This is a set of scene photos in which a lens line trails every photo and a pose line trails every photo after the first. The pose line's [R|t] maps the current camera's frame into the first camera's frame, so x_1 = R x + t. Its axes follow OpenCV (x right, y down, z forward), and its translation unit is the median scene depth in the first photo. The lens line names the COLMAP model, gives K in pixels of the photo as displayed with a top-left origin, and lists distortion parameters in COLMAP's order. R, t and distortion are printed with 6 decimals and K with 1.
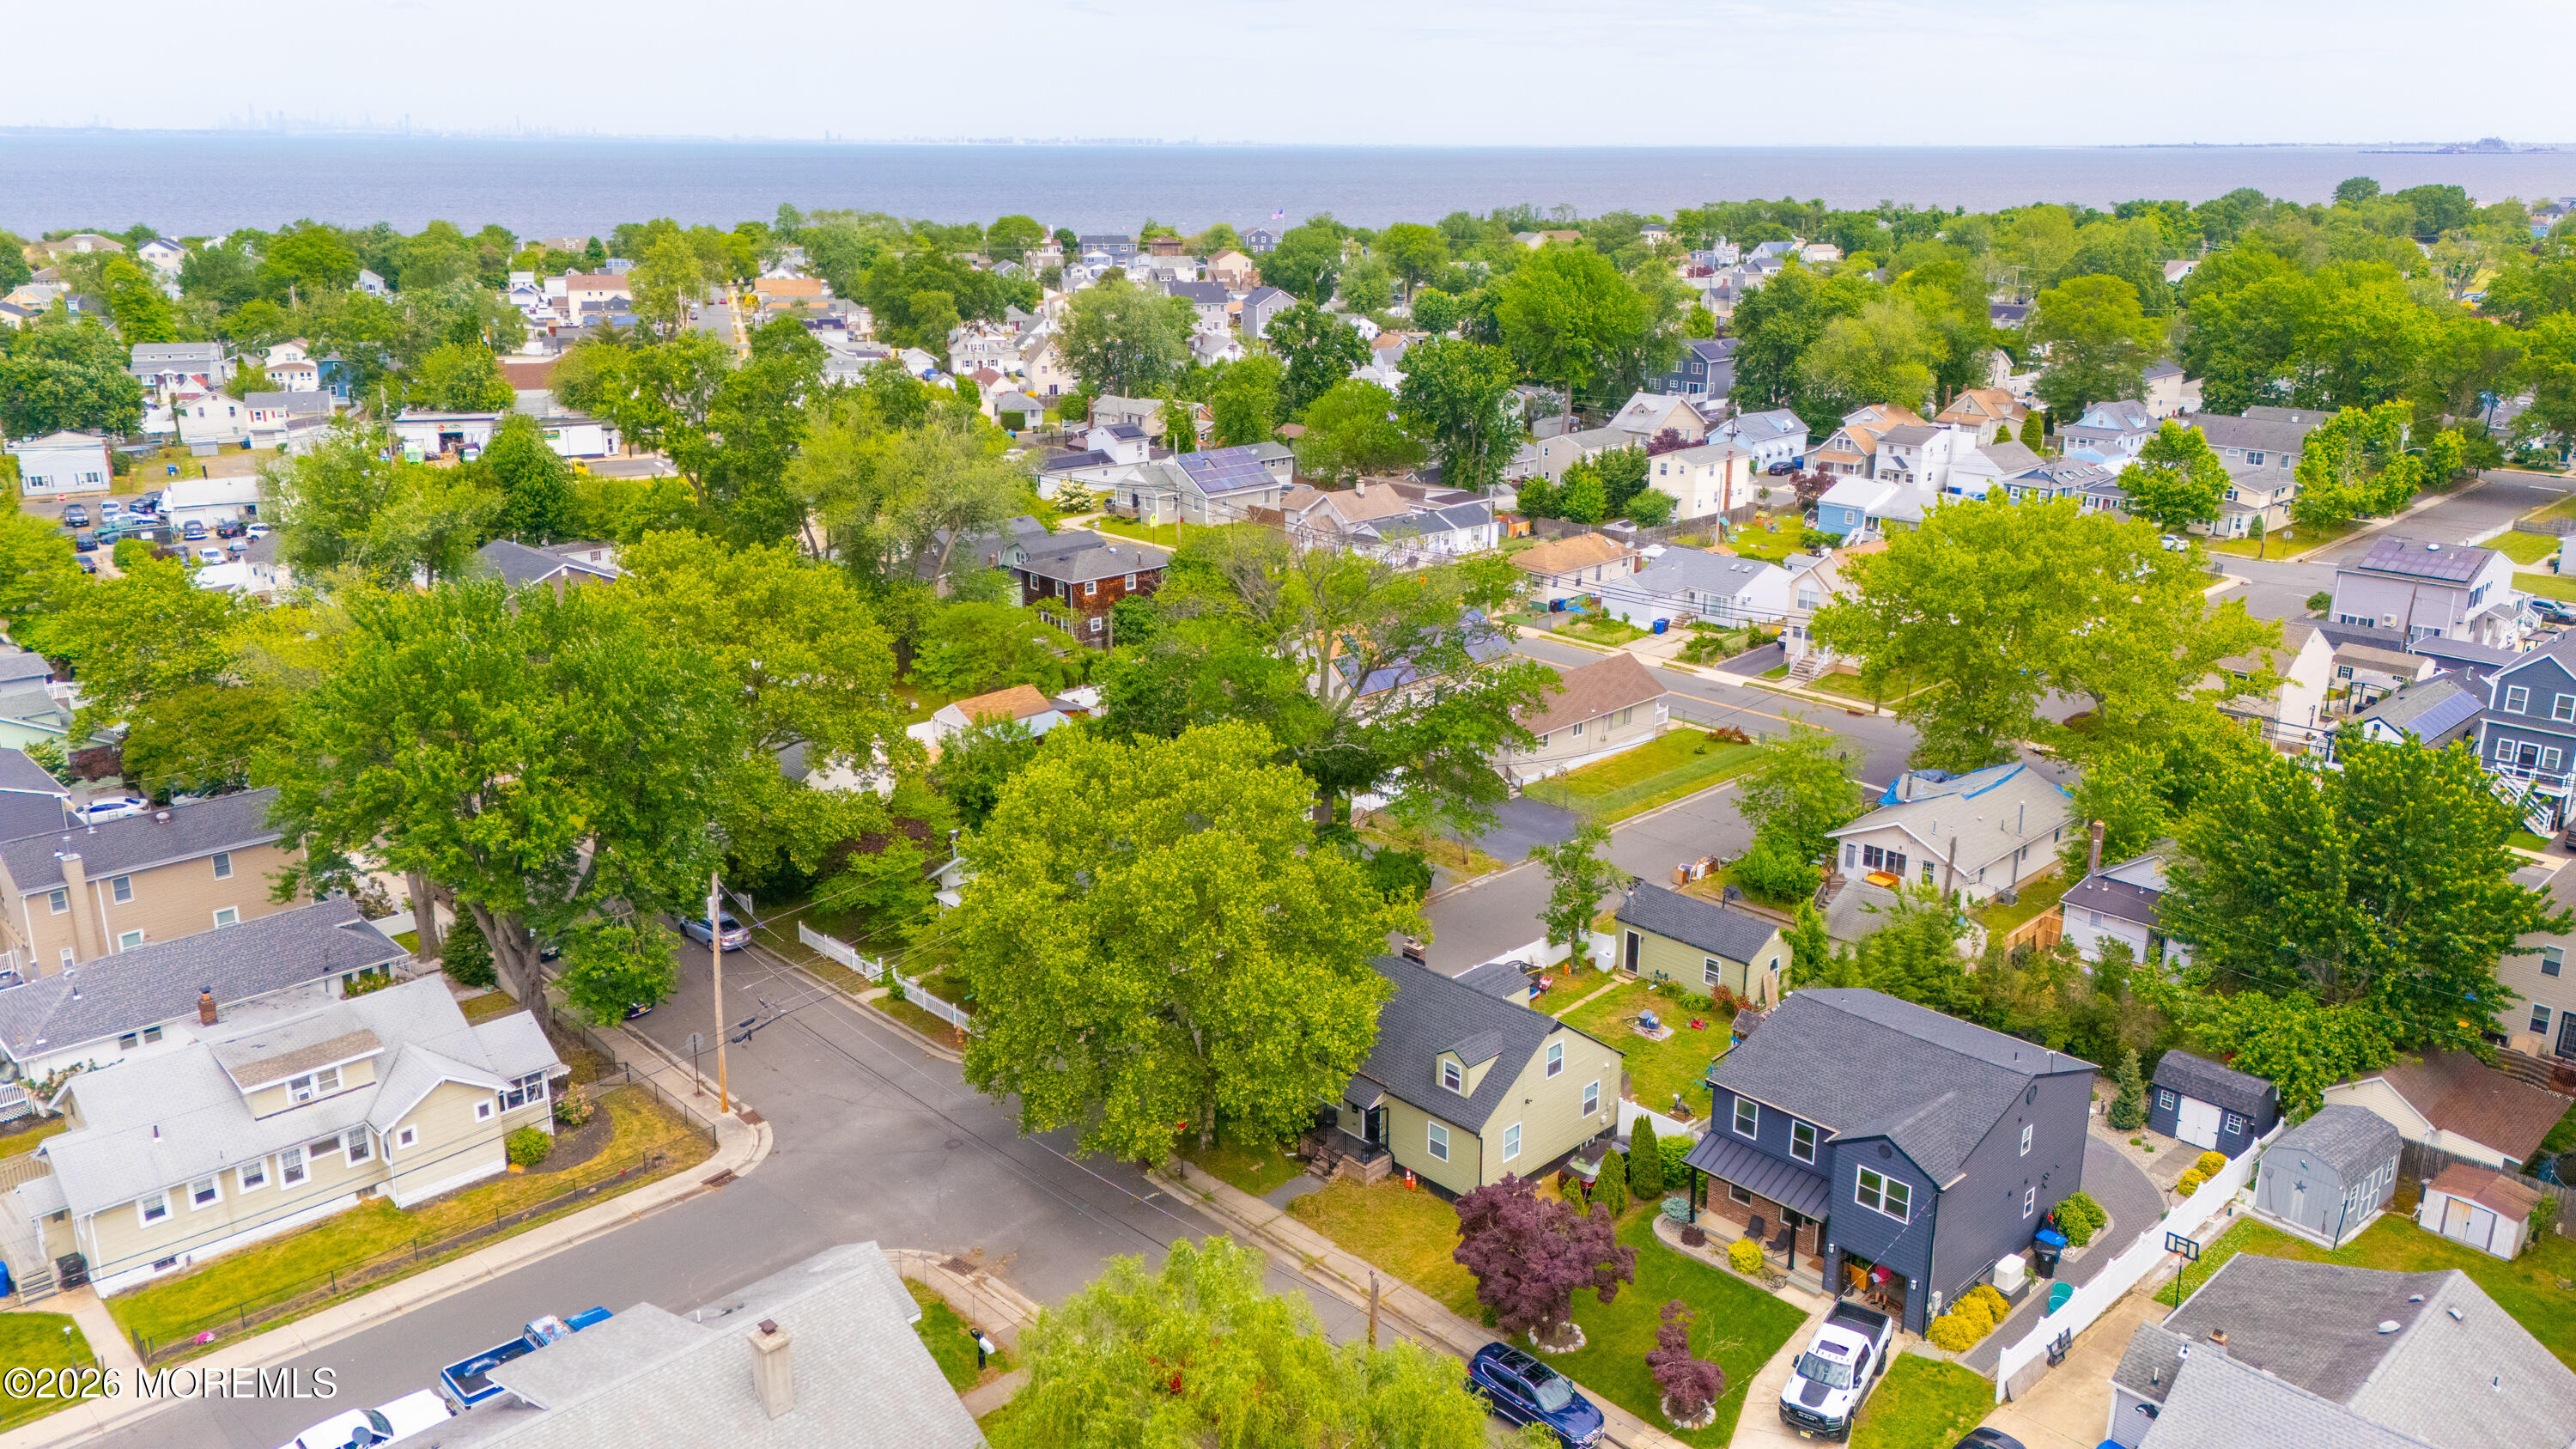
lens RADIAL K [[1876.4, 0, 1307.0], [0, 1876.4, 720.1], [0, 0, 1]] dist [0.067943, -0.040908]
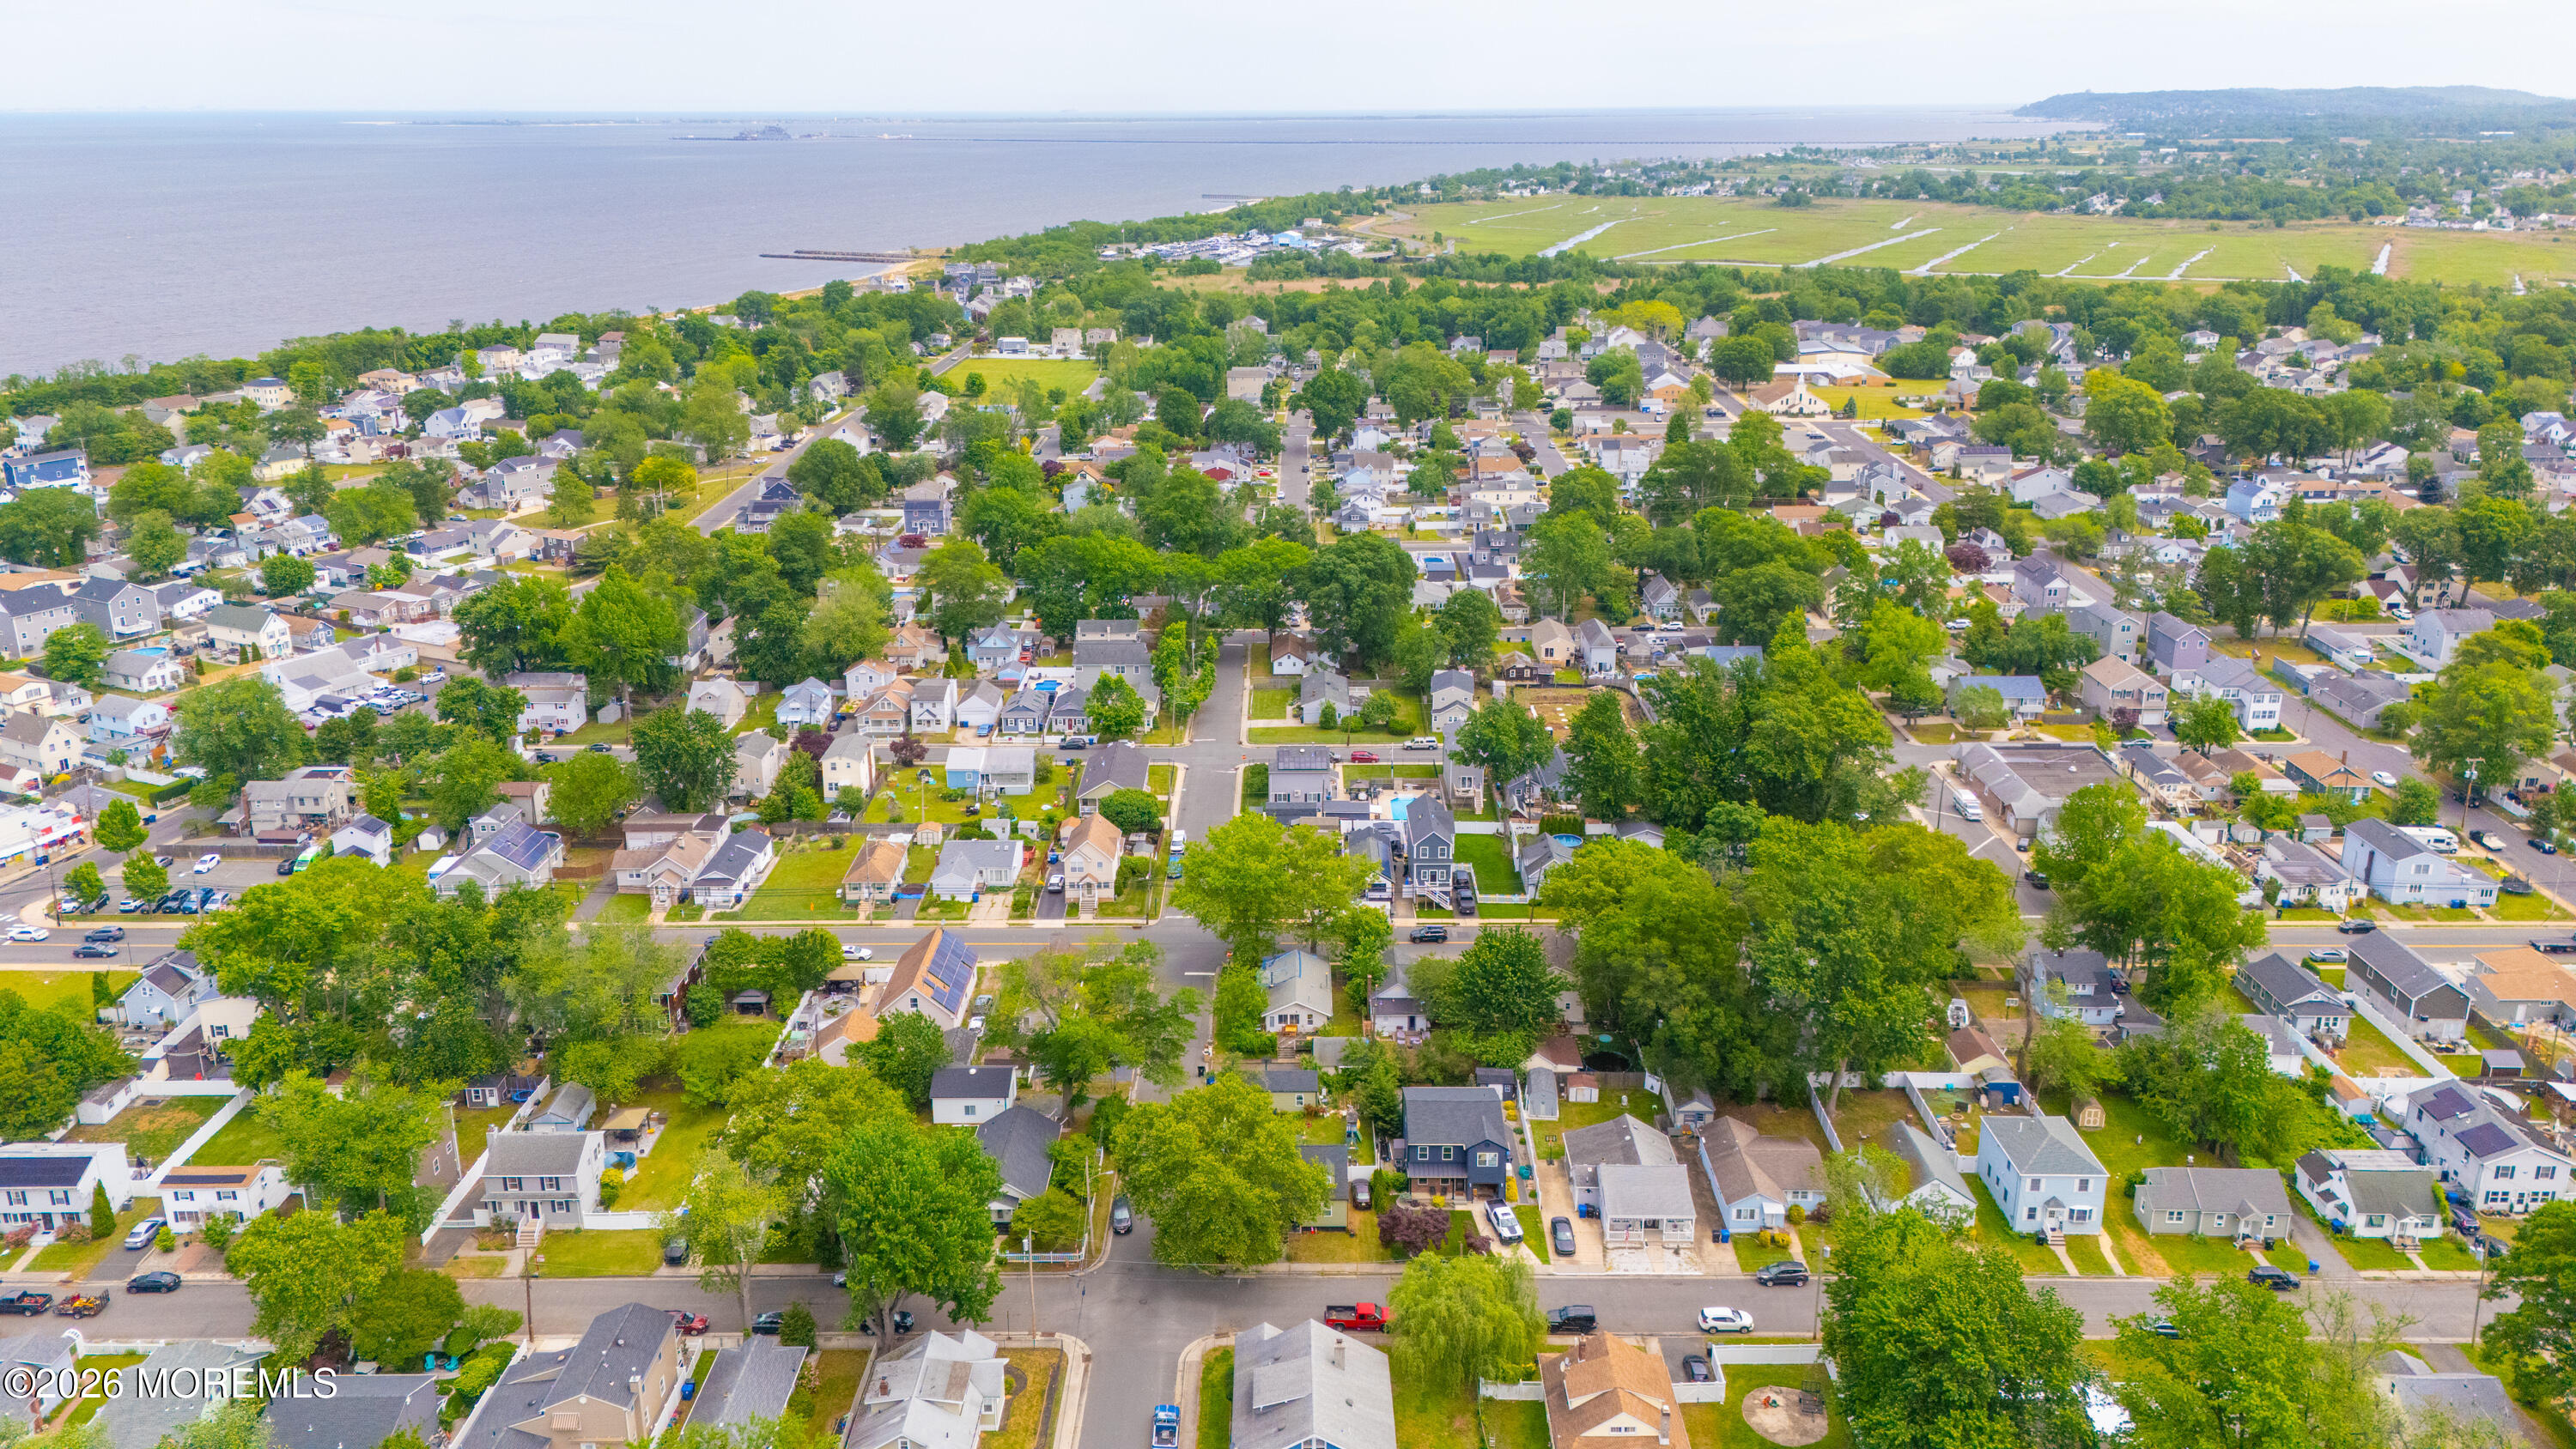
lens RADIAL K [[1875.8, 0, 1274.6], [0, 1875.8, 718.1], [0, 0, 1]] dist [0.087926, -0.080858]
pose [[0.703027, -0.216613, 0.677371, -1.162193], [0.208893, 0.973366, 0.094462, -0.499980], [-0.679791, 0.075089, 0.729551, -0.620467]]
